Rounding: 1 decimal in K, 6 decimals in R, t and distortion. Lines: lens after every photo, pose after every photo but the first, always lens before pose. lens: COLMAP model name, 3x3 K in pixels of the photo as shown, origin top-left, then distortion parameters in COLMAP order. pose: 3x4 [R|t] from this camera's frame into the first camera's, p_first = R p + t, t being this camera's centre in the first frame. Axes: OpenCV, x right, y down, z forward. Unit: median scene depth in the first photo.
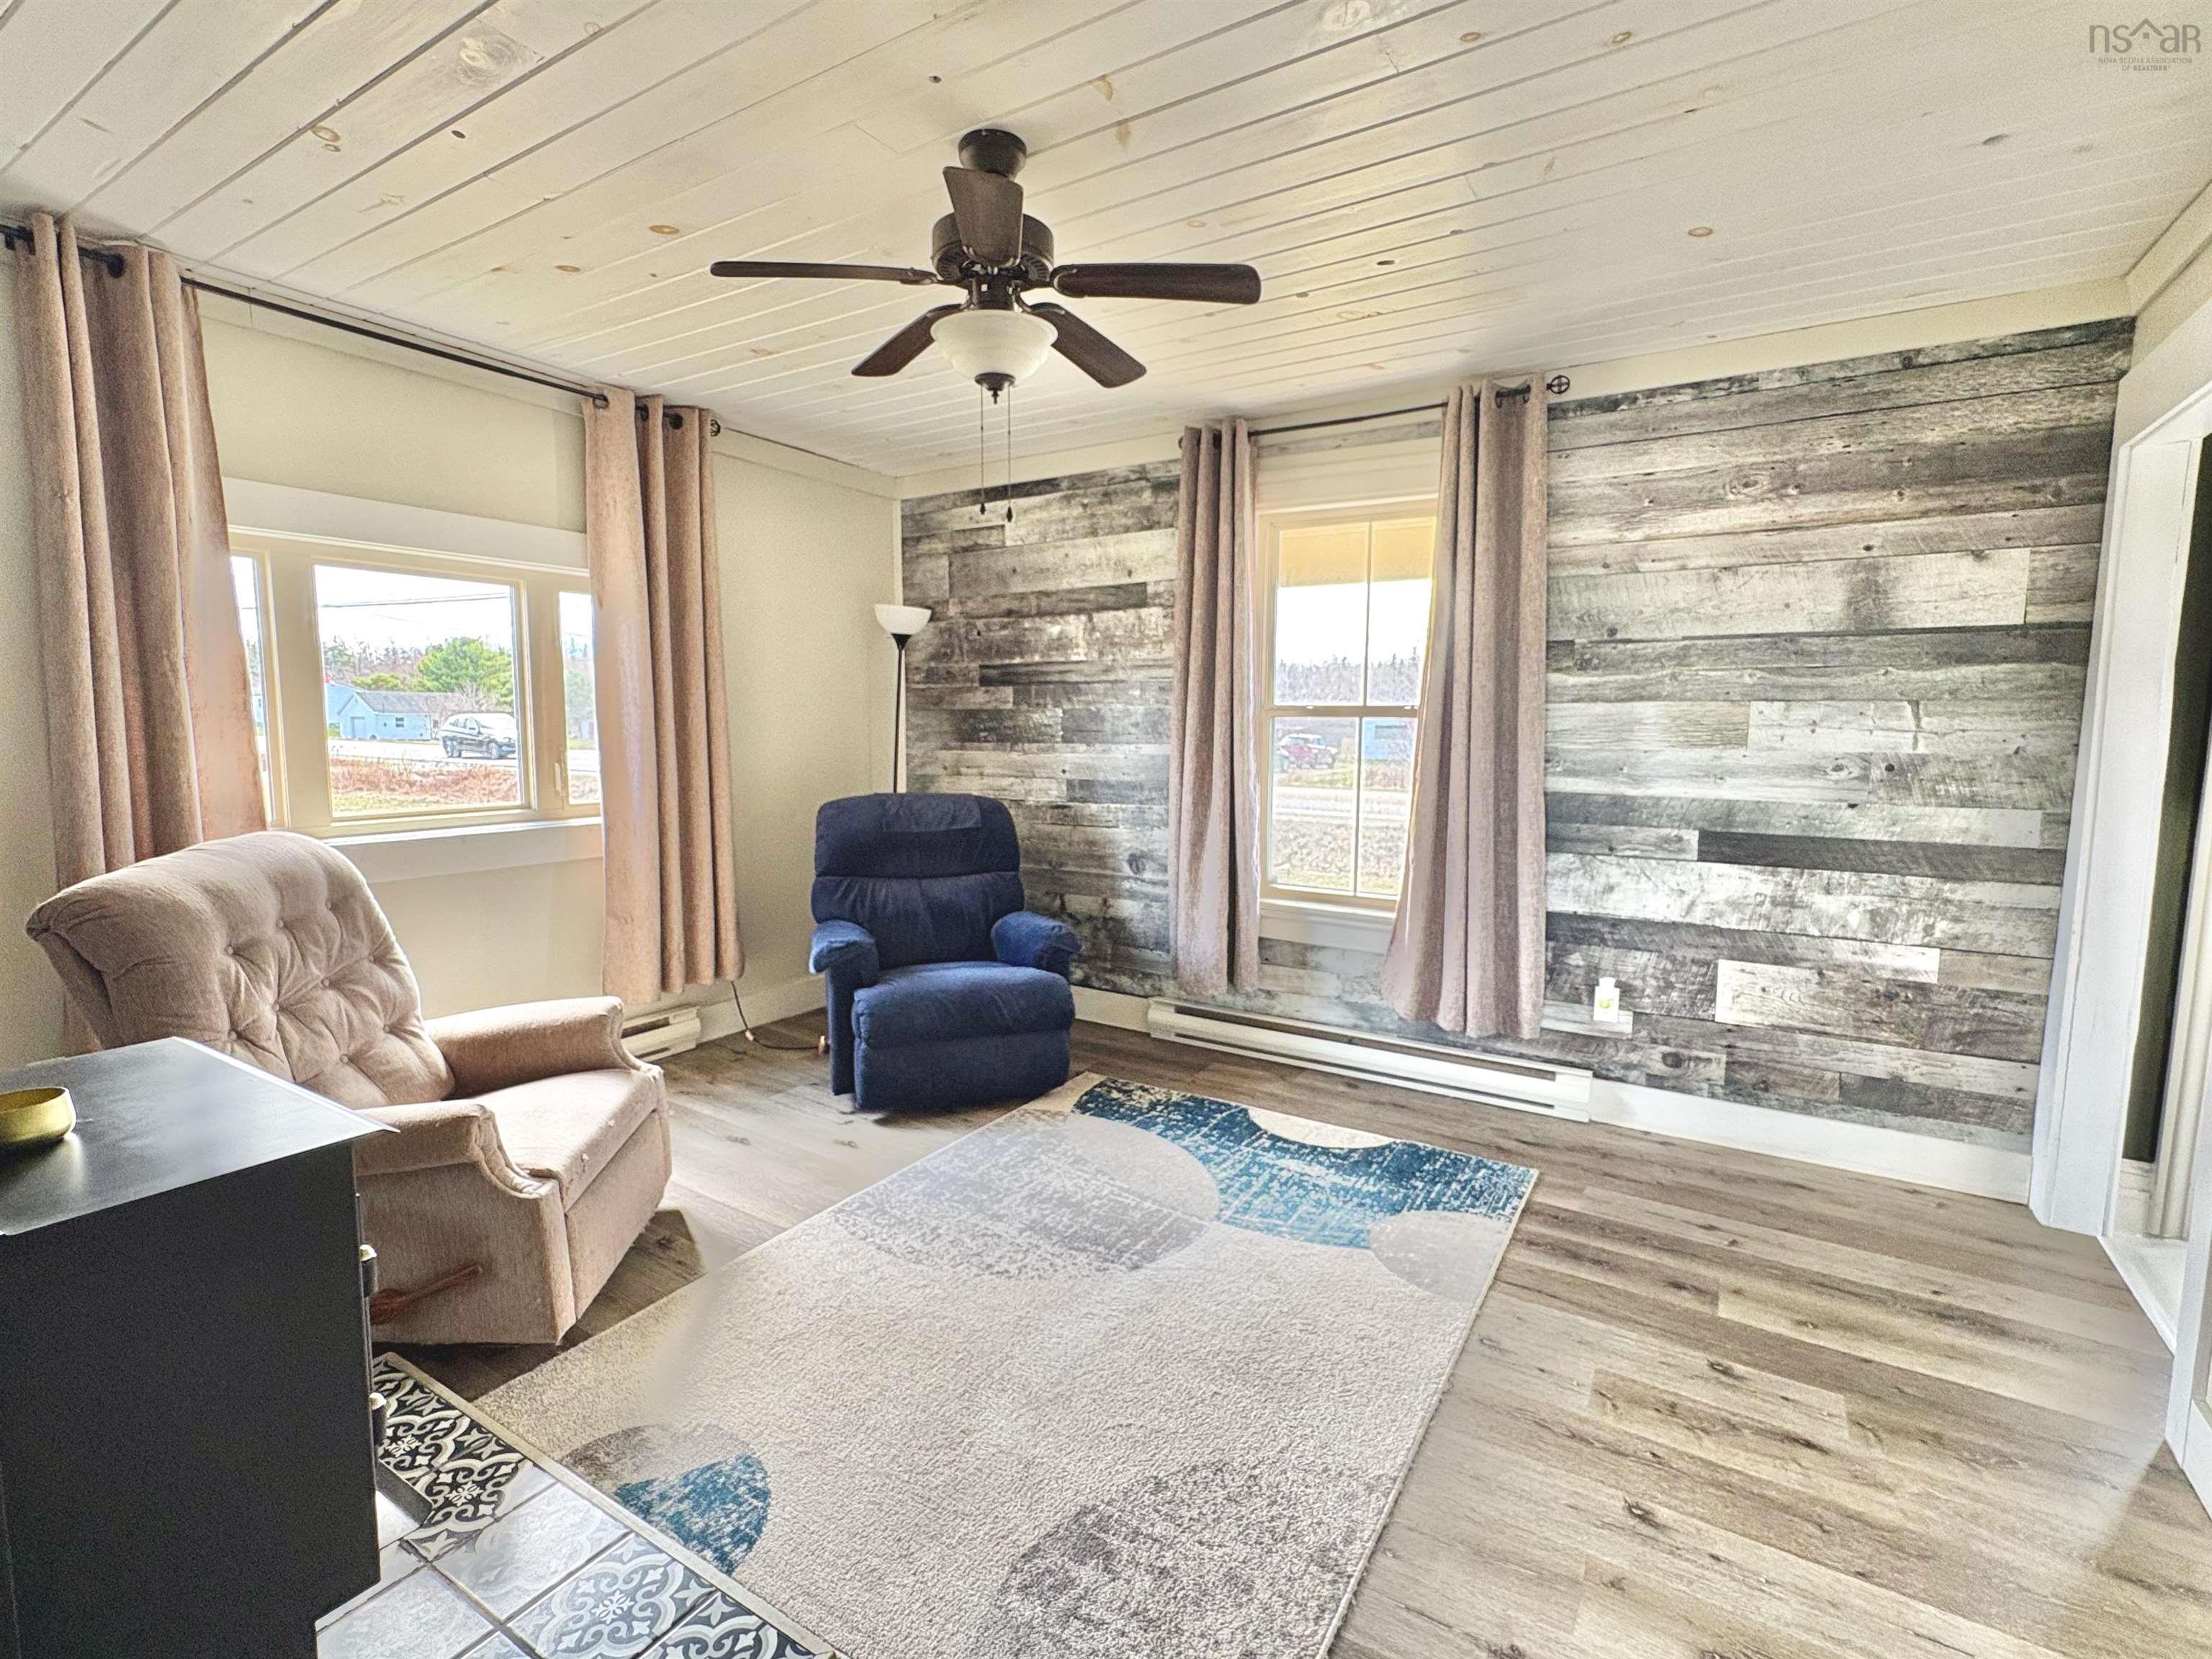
lens RADIAL K [[1027.0, 0, 1093.8], [0, 1027.0, 835.3], [0, 0, 1]] dist [0.004155, 0.000769]
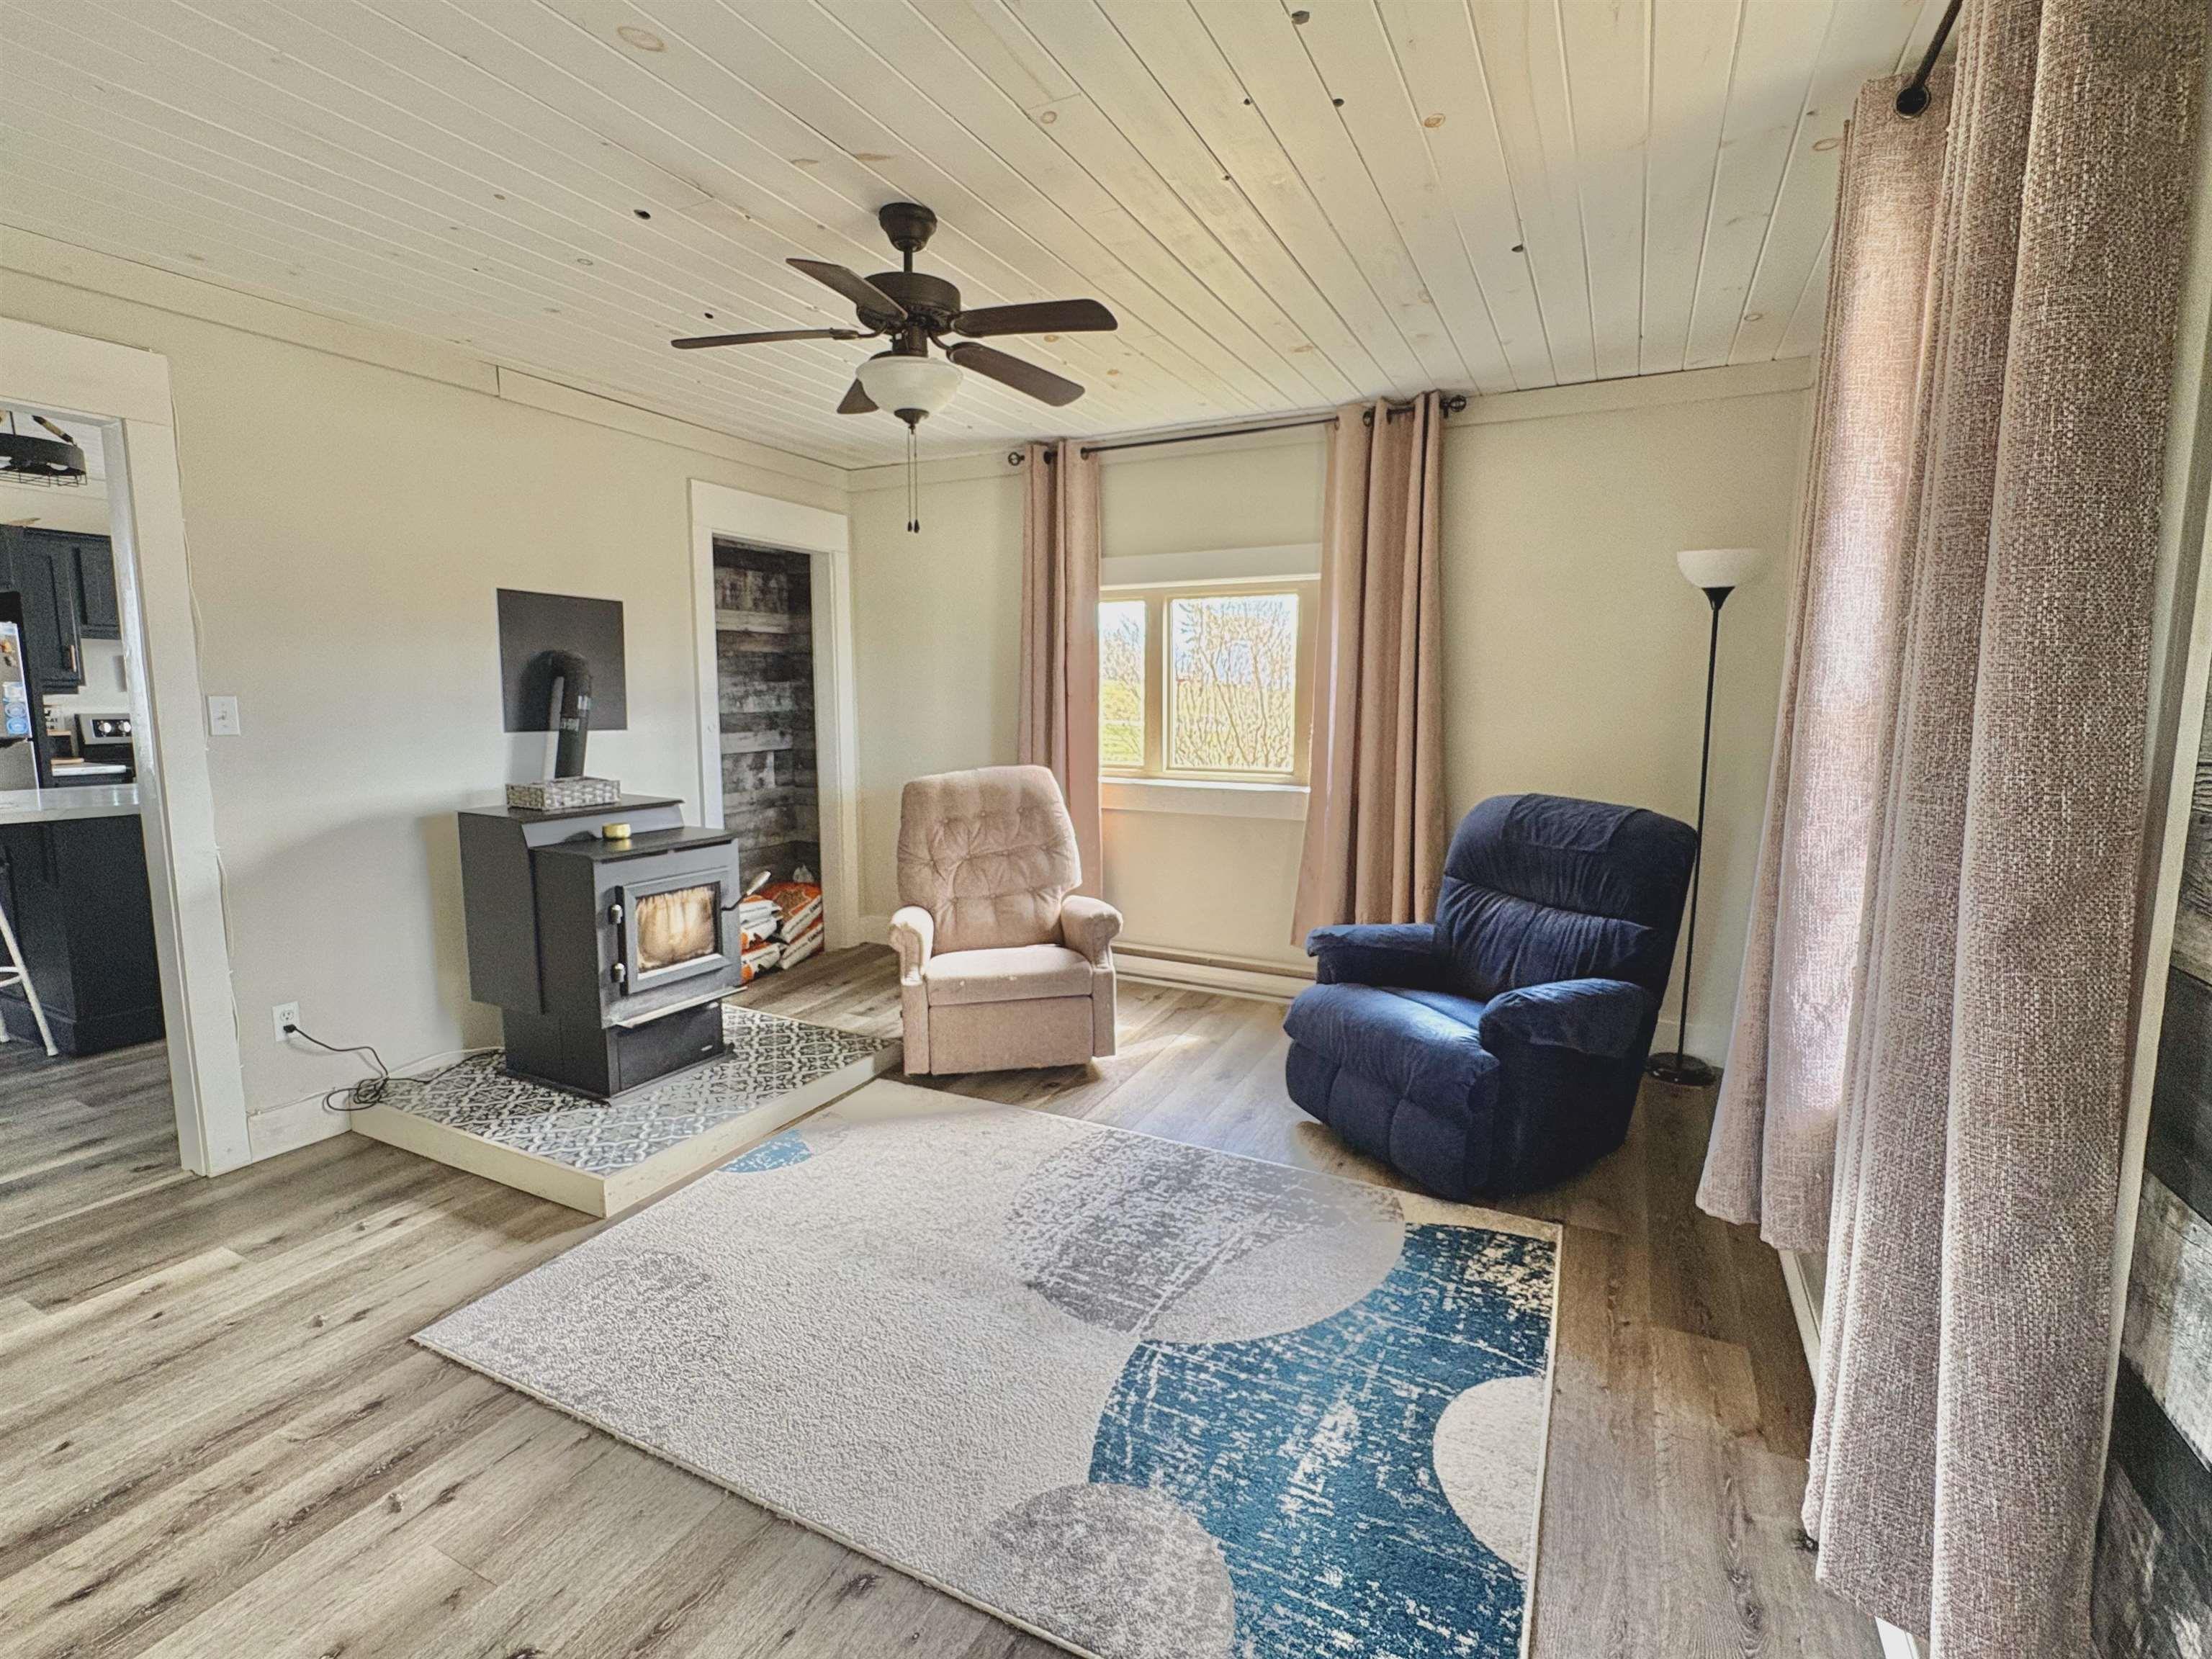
lens RADIAL K [[1027.0, 0, 1097.1], [0, 1027.0, 820.0], [0, 0, 1]] dist [0.004155, 0.000769]
pose [[0.083370, 0.114848, -0.989879, 0.688048], [-0.114268, 0.987886, 0.104993, -0.077931], [0.989946, 0.104359, 0.095483, 0.688560]]
